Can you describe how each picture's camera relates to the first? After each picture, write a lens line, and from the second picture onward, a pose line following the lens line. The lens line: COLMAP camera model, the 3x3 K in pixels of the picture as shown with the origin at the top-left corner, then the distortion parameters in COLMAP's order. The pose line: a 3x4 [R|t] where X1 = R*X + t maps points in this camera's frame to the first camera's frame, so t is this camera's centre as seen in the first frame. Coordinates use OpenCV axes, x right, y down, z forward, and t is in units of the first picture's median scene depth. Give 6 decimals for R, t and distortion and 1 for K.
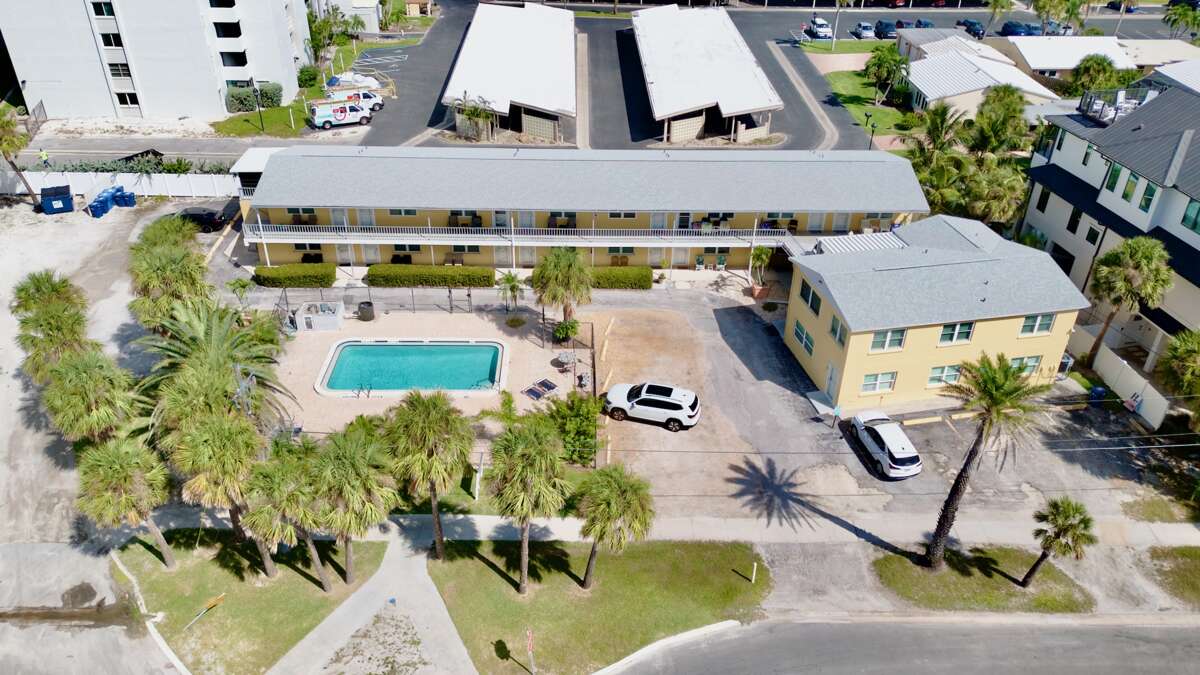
lens RADIAL K [[918.5, 0, 600.0], [0, 918.5, 337.5], [0, 0, 1]] dist [0.121788, -0.163203]
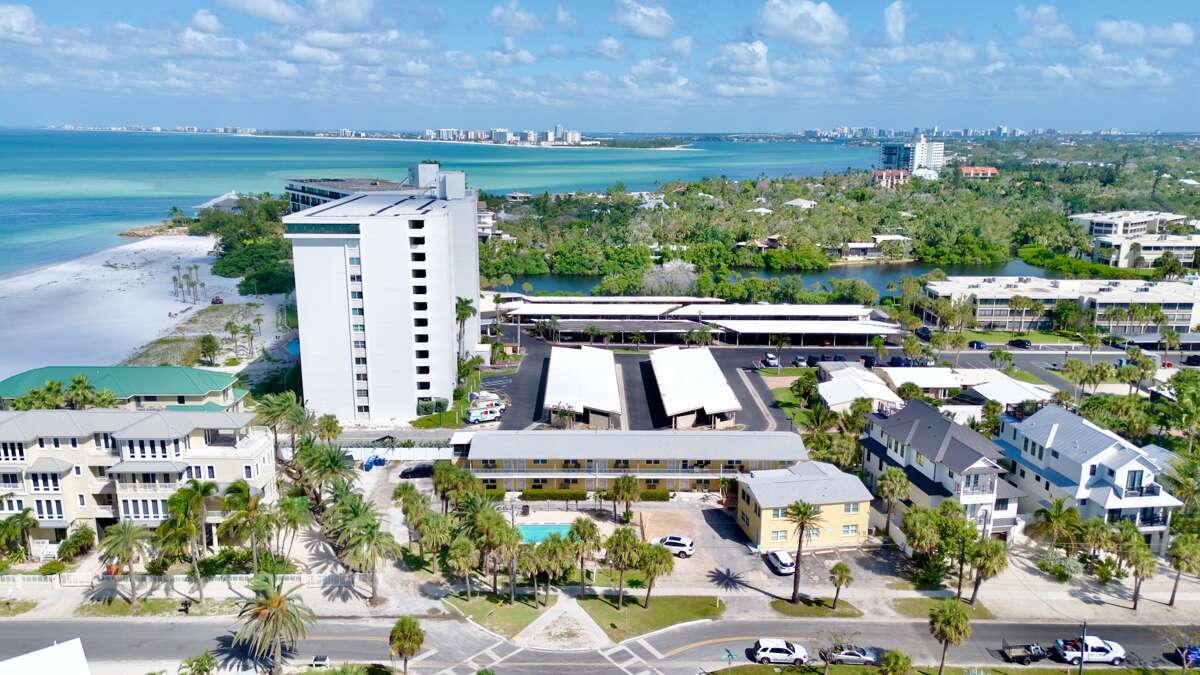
lens RADIAL K [[918.5, 0, 600.0], [0, 918.5, 337.5], [0, 0, 1]] dist [0.121788, -0.163203]
pose [[0.999925, -0.008196, -0.009086, -0.066932], [0.004886, 0.948198, -0.317641, 0.232236], [0.011219, 0.317573, 0.948168, -0.920033]]
